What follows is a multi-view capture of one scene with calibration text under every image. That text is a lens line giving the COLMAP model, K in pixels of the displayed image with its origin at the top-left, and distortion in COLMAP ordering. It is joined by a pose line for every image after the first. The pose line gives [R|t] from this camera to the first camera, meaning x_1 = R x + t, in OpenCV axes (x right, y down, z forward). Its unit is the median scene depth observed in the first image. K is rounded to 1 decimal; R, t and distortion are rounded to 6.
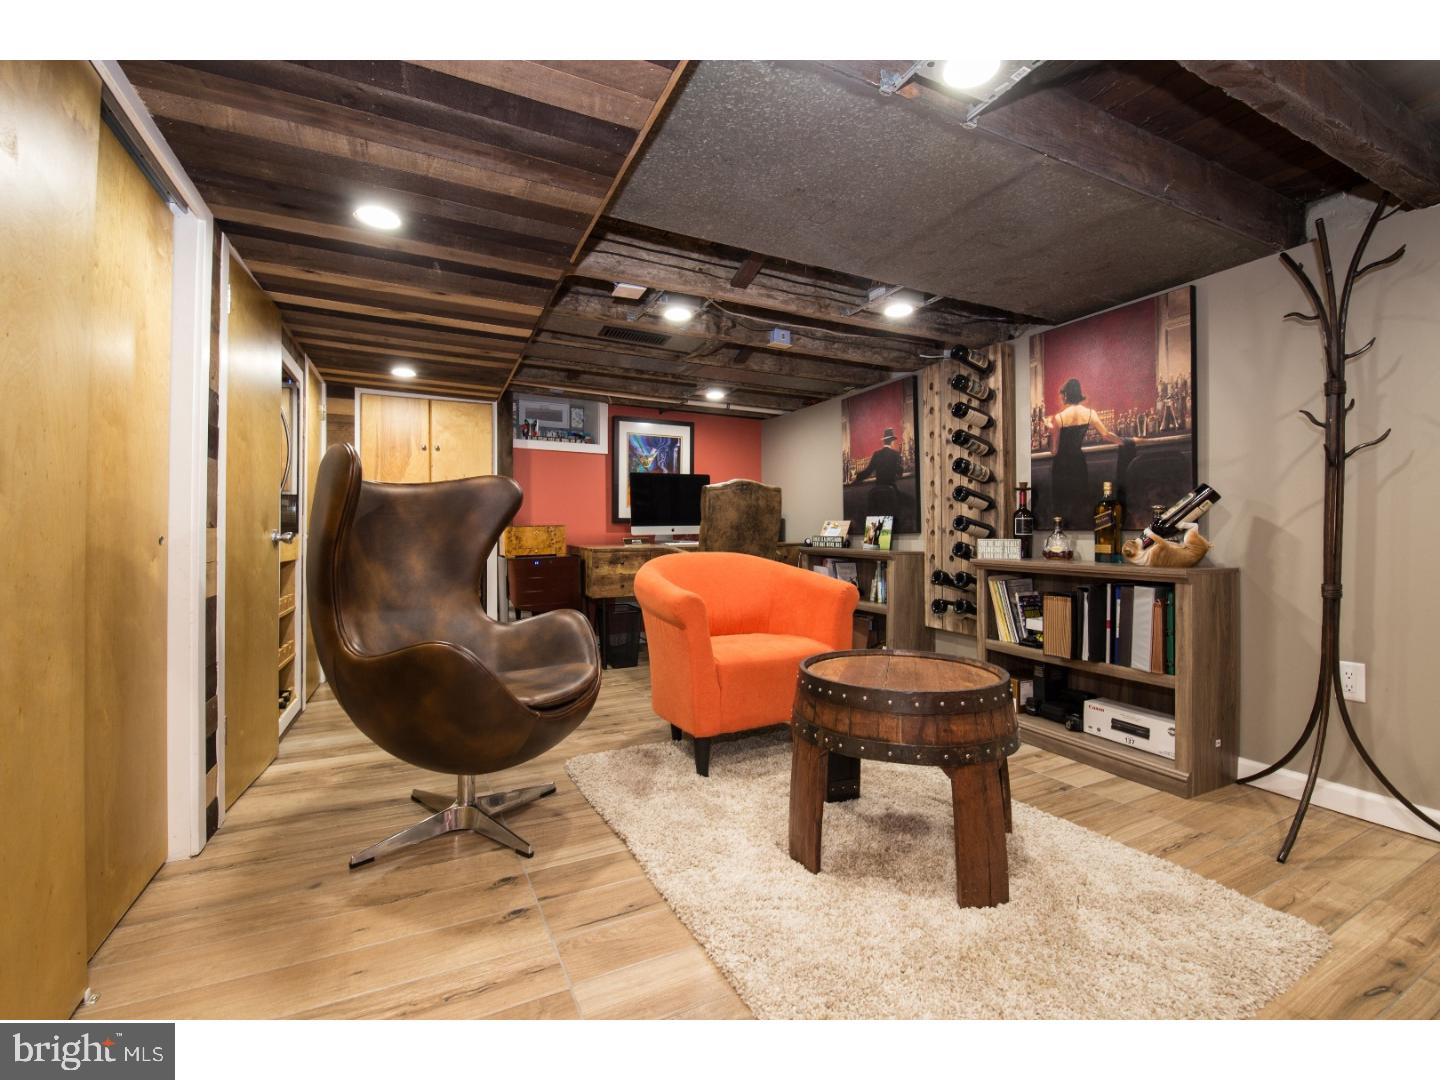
lens RADIAL K [[617.8, 0, 721.1], [0, 617.8, 534.5], [0, 0, 1]] dist [0.000328, -0.008991]
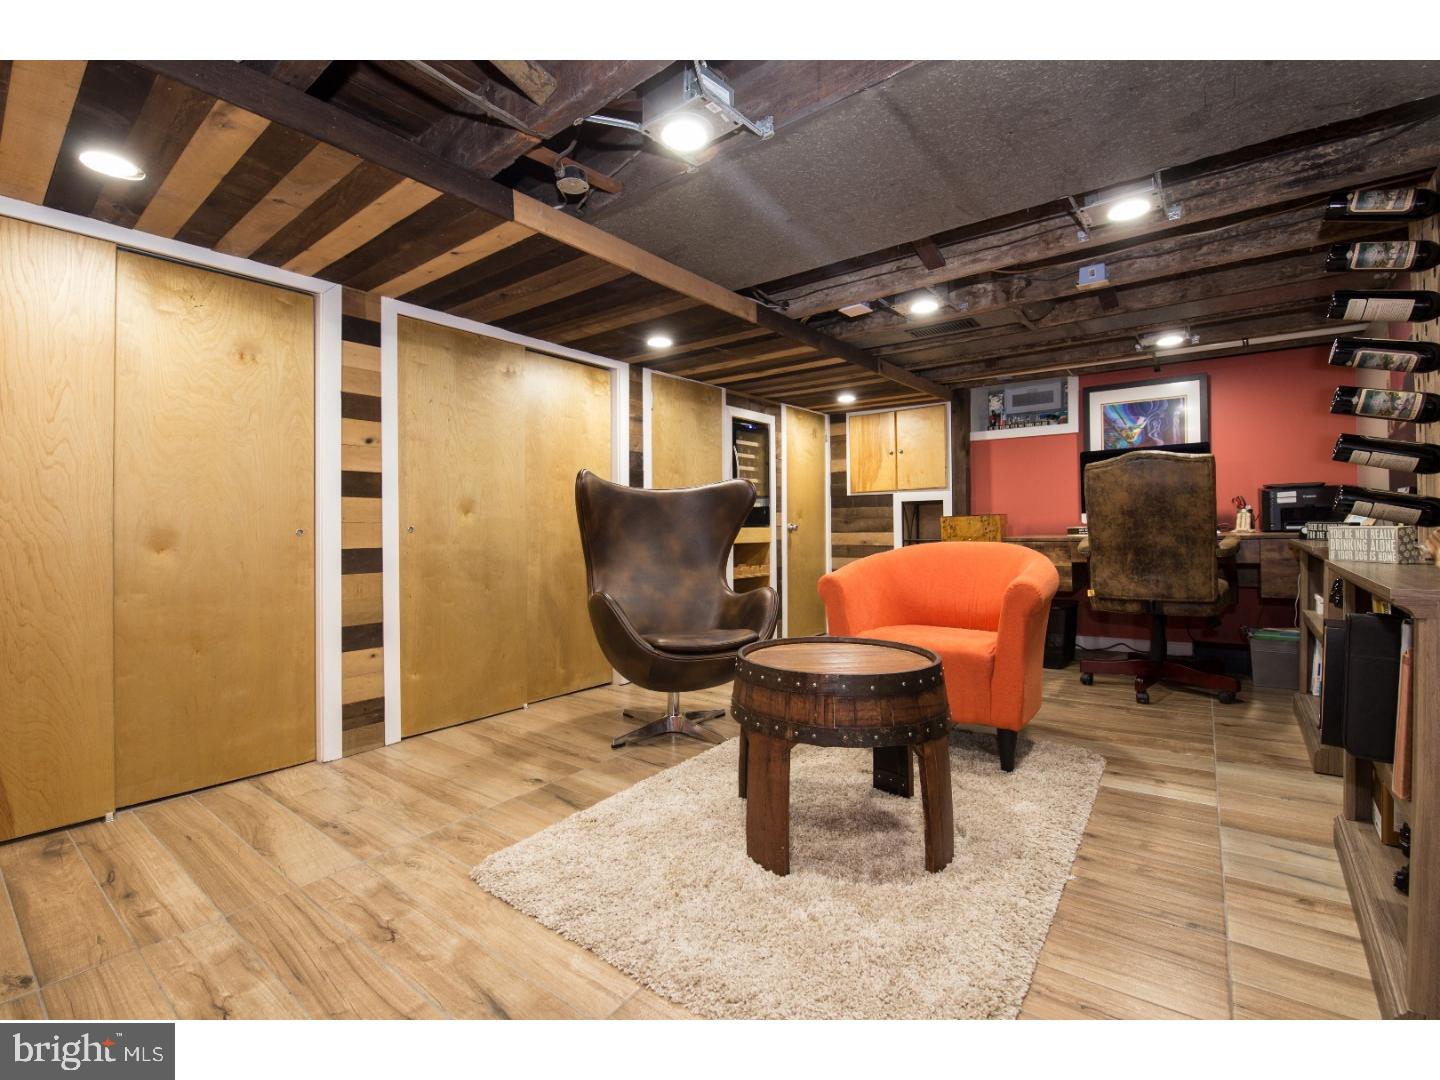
lens RADIAL K [[634.8, 0, 717.9], [0, 634.8, 528.4], [0, 0, 1]] dist [0.000054, -0.010297]
pose [[0.426285, -0.001601, -0.904588, 0.487549], [0.006992, 0.999974, 0.001525, 0.003494], [0.904562, -0.006975, 0.426285, 0.162698]]
